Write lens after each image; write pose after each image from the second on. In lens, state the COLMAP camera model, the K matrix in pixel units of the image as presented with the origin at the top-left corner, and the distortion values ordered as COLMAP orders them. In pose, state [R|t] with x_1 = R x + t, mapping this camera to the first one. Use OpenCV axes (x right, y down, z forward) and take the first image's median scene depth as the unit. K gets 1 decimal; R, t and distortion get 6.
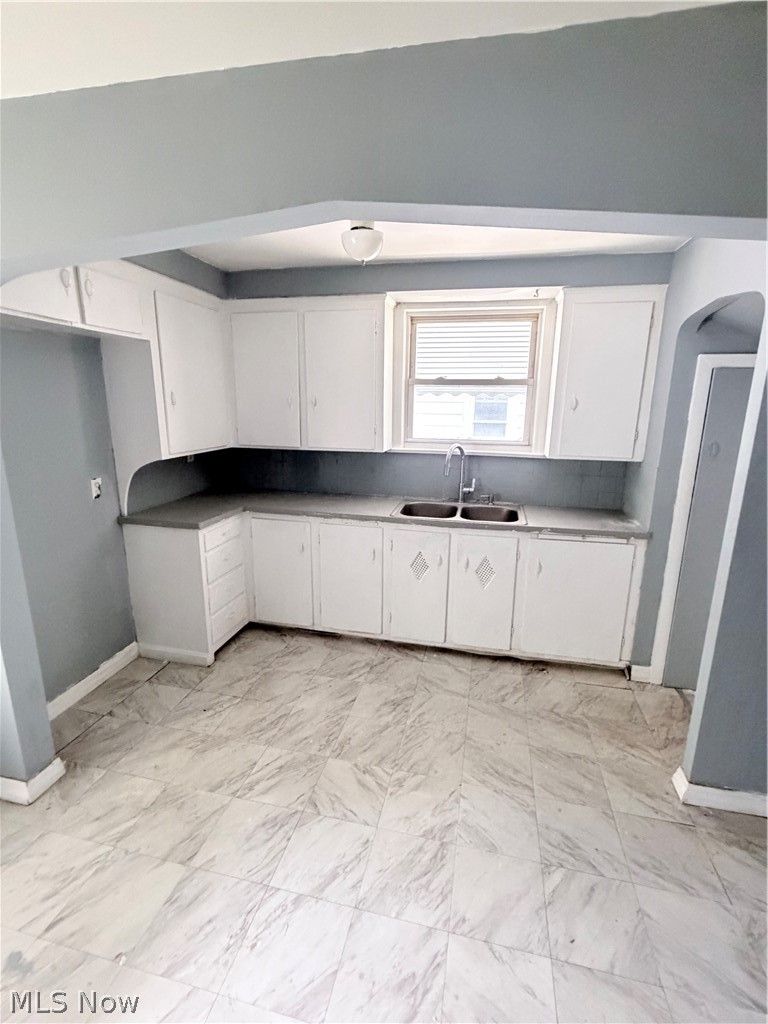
lens RADIAL K [[469.3, 0, 386.7], [0, 469.3, 512.9], [0, 0, 1]] dist [0.000482, 0.000055]
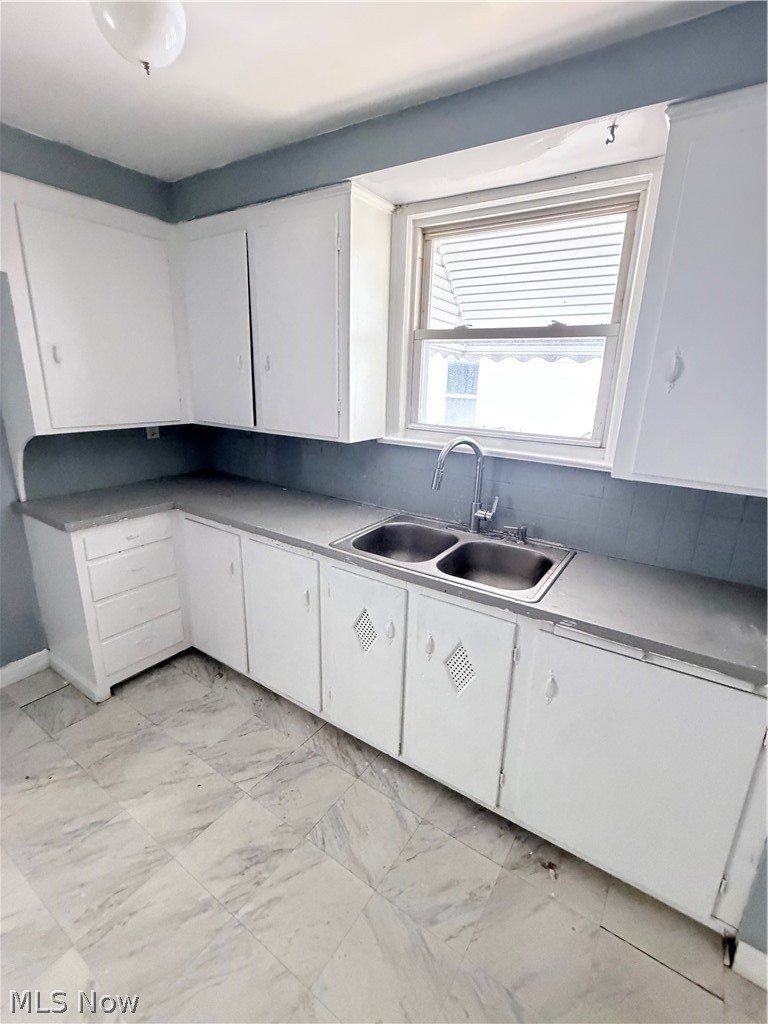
lens RADIAL K [[469.3, 0, 387.1], [0, 469.3, 511.4], [0, 0, 1]] dist [0.000482, 0.000055]
pose [[0.931286, 0.115921, -0.345352, 0.312424], [-0.101907, 0.993071, 0.058528, -0.088365], [0.349744, -0.019313, 0.936646, 0.457169]]
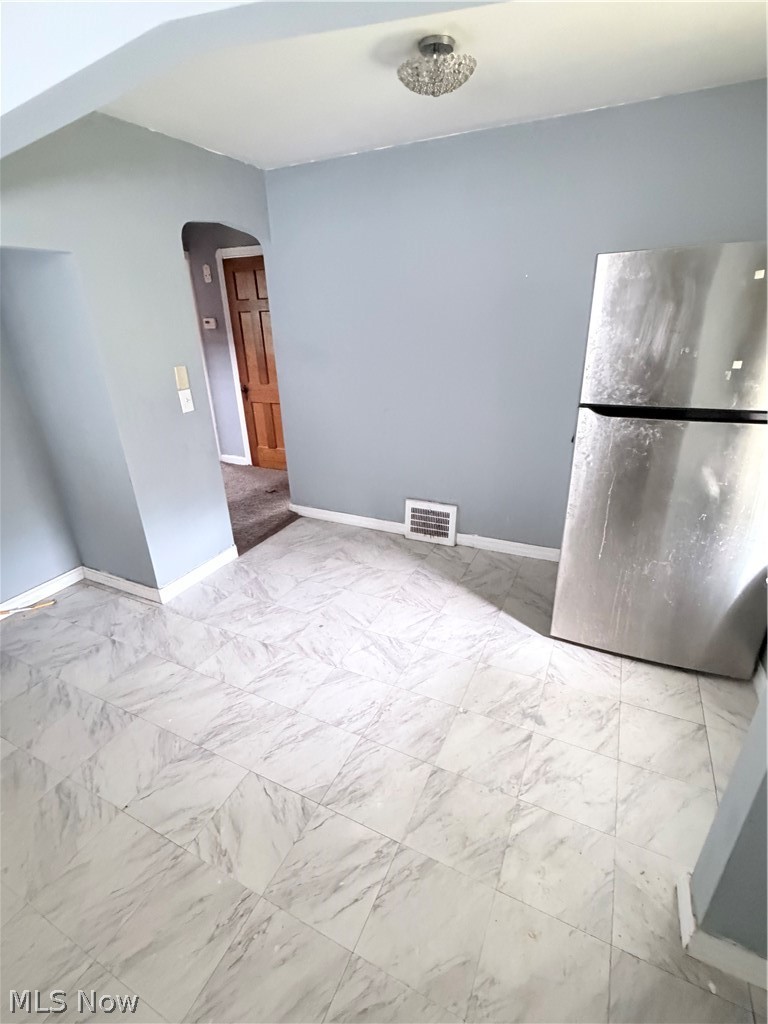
lens RADIAL K [[469.3, 0, 384.5], [0, 469.3, 513.6], [0, 0, 1]] dist [0.000482, 0.000055]
pose [[-0.973267, -0.082736, 0.214258, -0.294146], [0.063648, 0.799173, 0.597722, -0.198117], [-0.220682, 0.595380, -0.772543, 0.895167]]
